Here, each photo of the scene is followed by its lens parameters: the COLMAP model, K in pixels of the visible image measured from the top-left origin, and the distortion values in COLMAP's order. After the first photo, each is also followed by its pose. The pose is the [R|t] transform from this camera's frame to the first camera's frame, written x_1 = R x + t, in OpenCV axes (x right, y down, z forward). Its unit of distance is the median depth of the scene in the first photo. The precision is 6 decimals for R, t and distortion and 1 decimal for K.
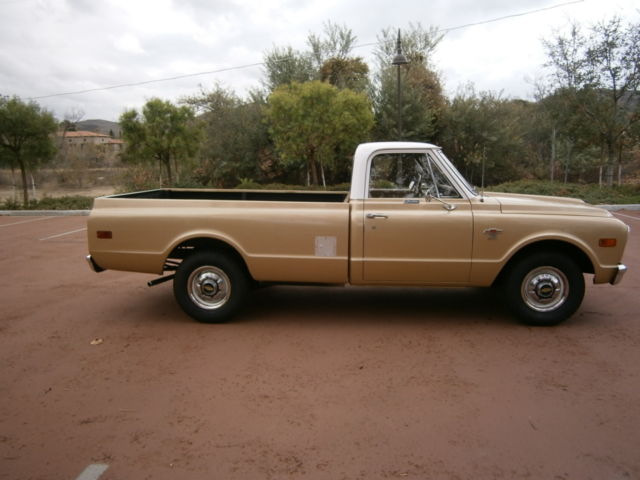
lens RADIAL K [[492.6, 0, 320.0], [0, 492.6, 240.0], [0, 0, 1]] dist [-0.043836, 0.040251]
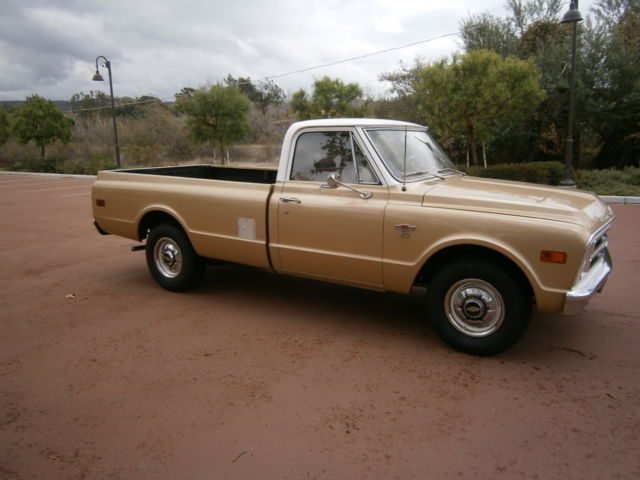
lens RADIAL K [[492.6, 0, 320.0], [0, 492.6, 240.0], [0, 0, 1]] dist [-0.043836, 0.040251]
pose [[0.889861, 0.094857, -0.446261, 0.569641], [-0.074541, 0.995232, 0.062907, -0.036188], [0.450101, -0.022714, 0.892689, 0.198385]]
